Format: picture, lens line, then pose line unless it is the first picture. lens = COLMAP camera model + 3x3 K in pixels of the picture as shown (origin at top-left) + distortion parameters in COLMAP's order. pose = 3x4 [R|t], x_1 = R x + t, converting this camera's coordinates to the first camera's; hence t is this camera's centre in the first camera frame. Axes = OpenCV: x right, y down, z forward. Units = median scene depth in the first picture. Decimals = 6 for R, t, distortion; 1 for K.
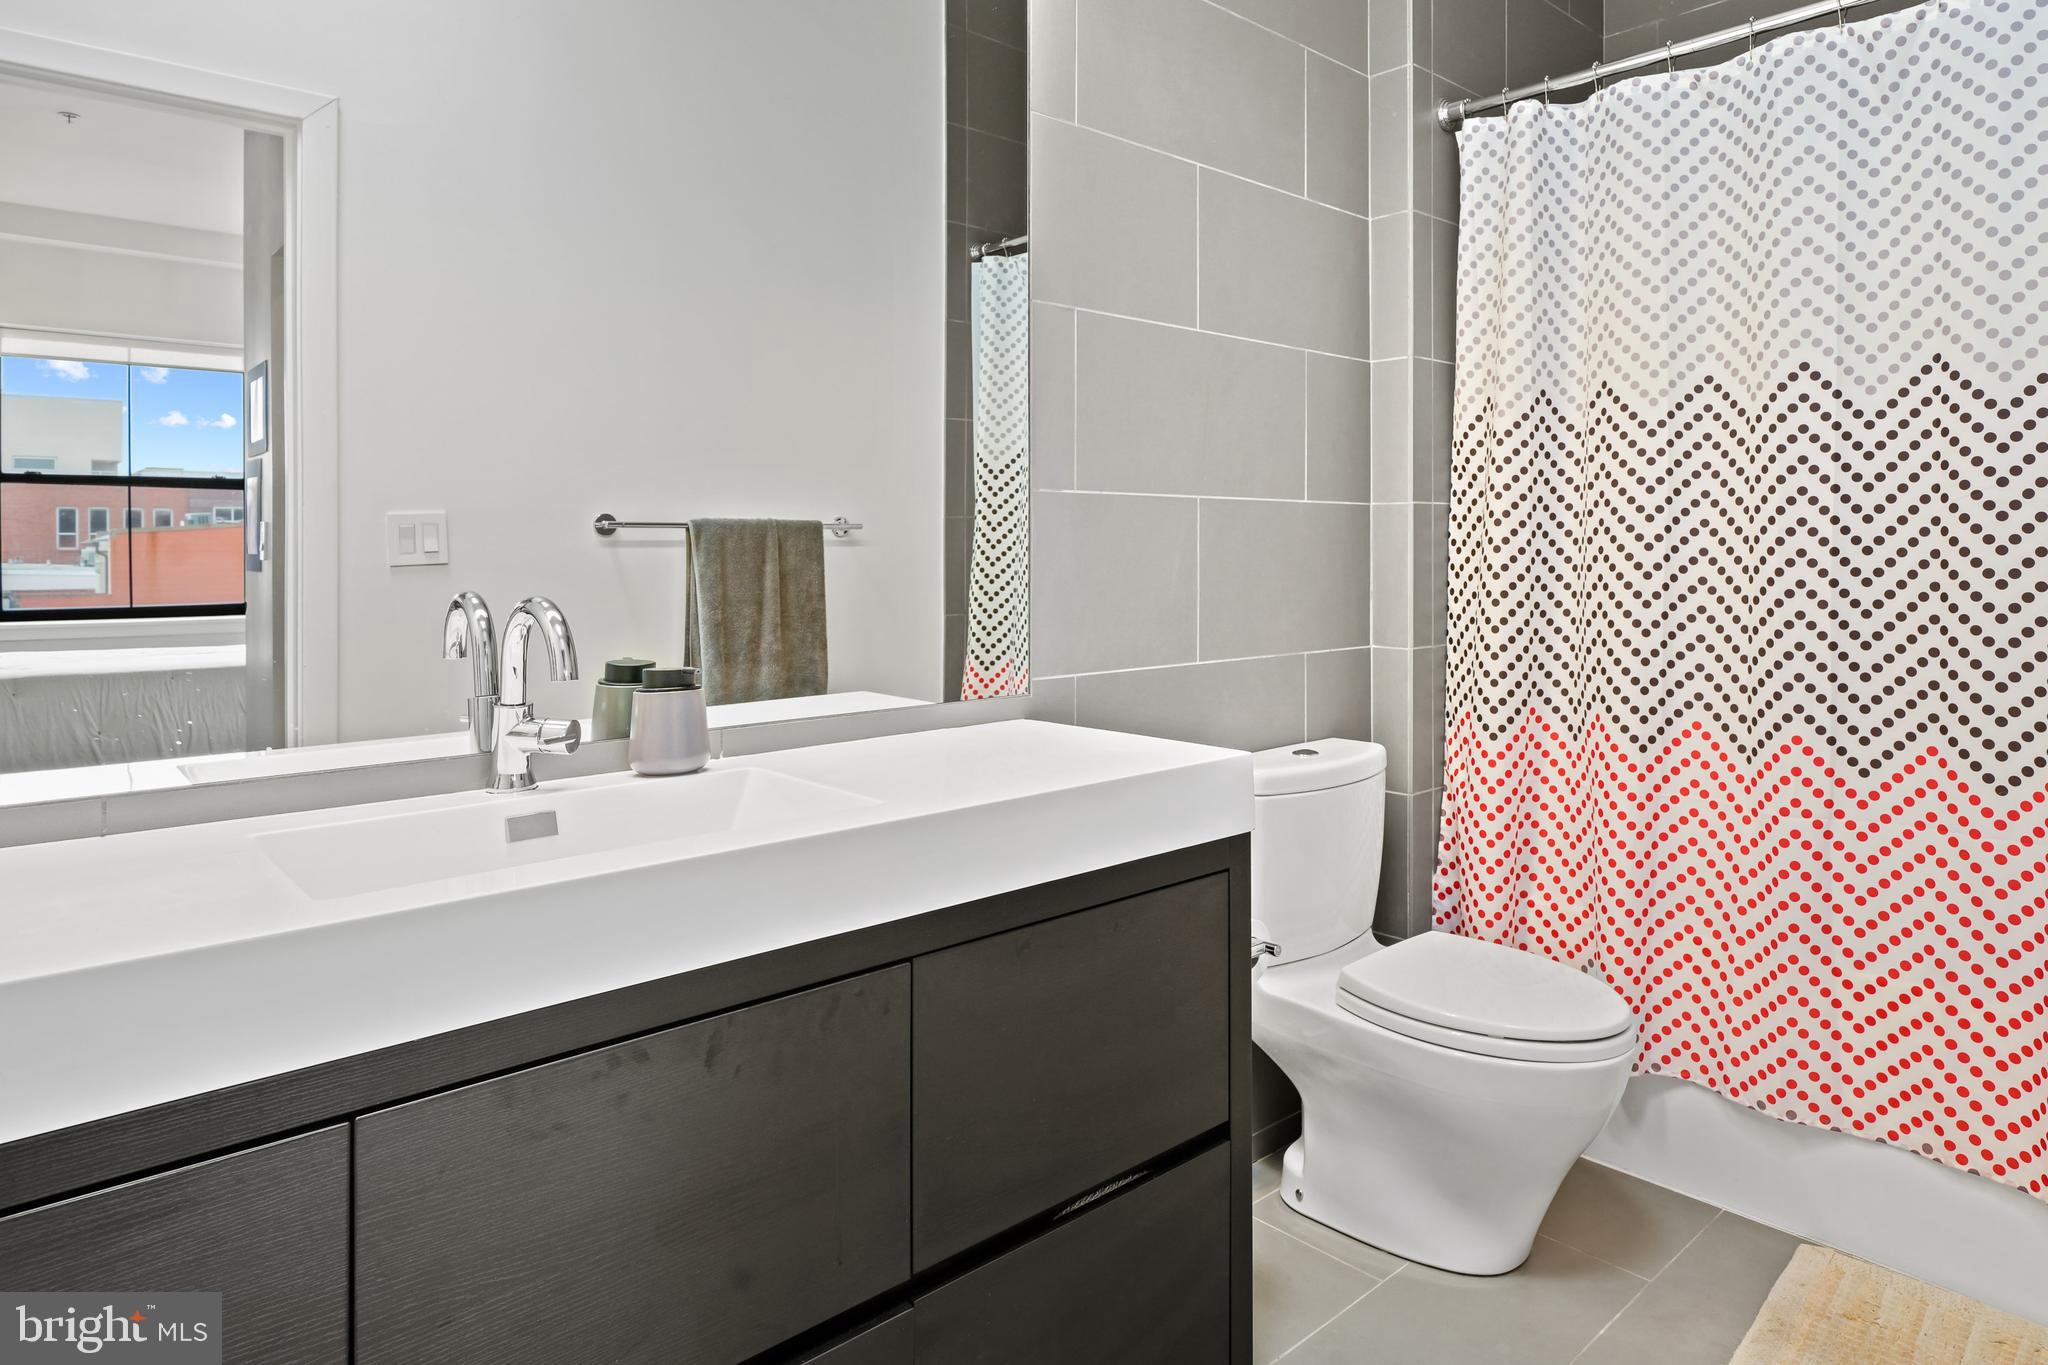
lens RADIAL K [[1205.1, 0, 1104.1], [0, 1205.1, 514.0], [0, 0, 1]] dist [0.001184, 0.000721]
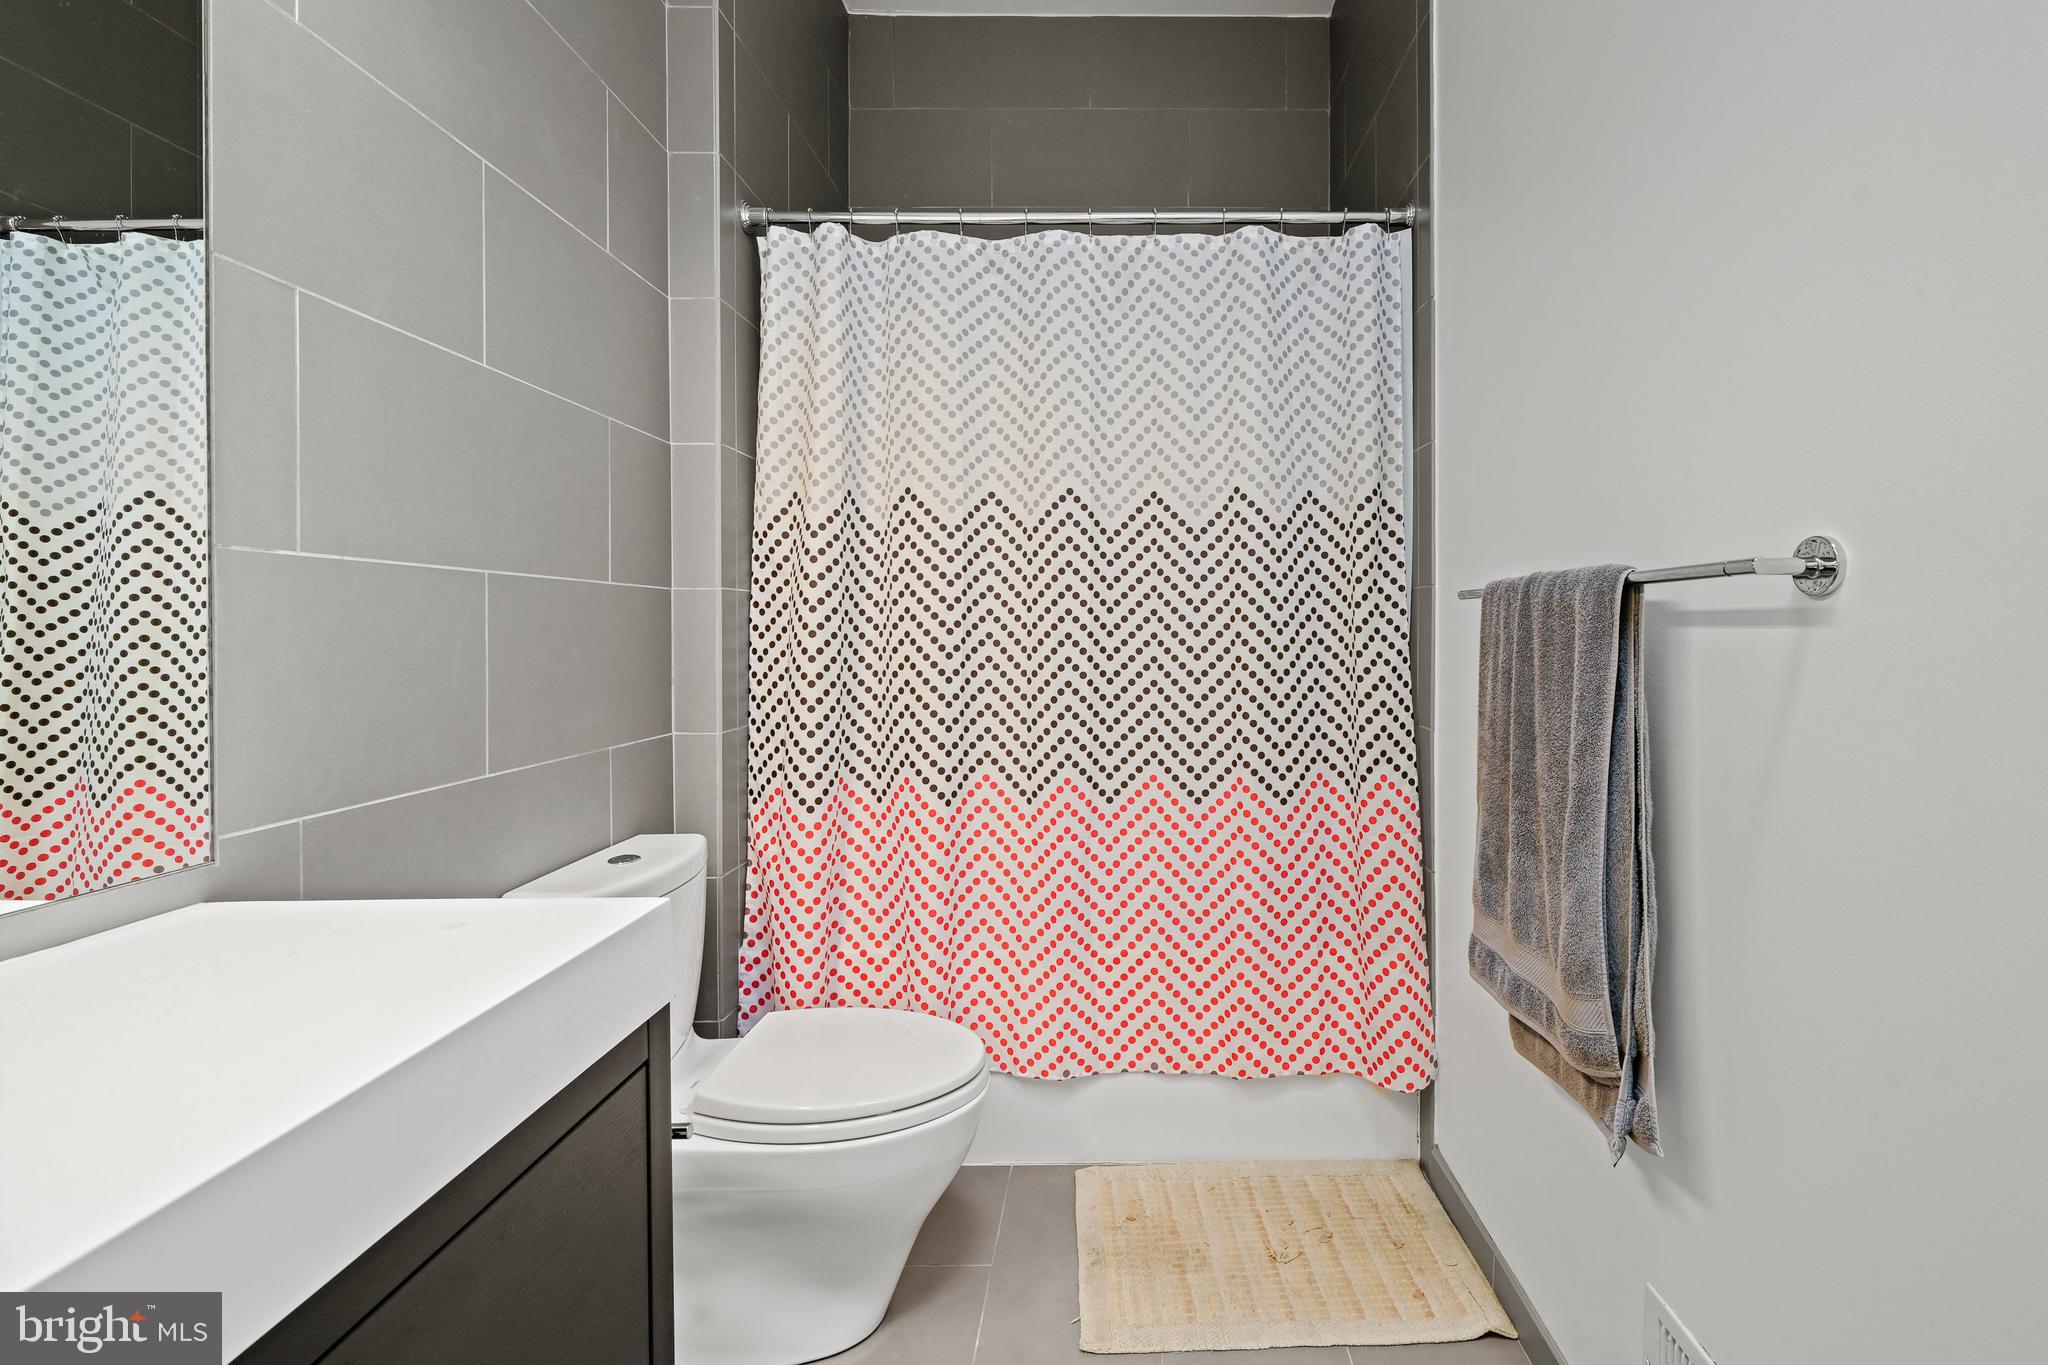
lens RADIAL K [[823.6, 0, 1023.8], [0, 823.6, 631.7], [0, 0, 1]] dist [-0.004789, 0.000400]
pose [[0.678295, -0.001883, 0.734787, -0.083116], [-0.016983, 0.999689, 0.018239, 0.010343], [-0.734593, -0.024850, 0.678053, 0.363151]]
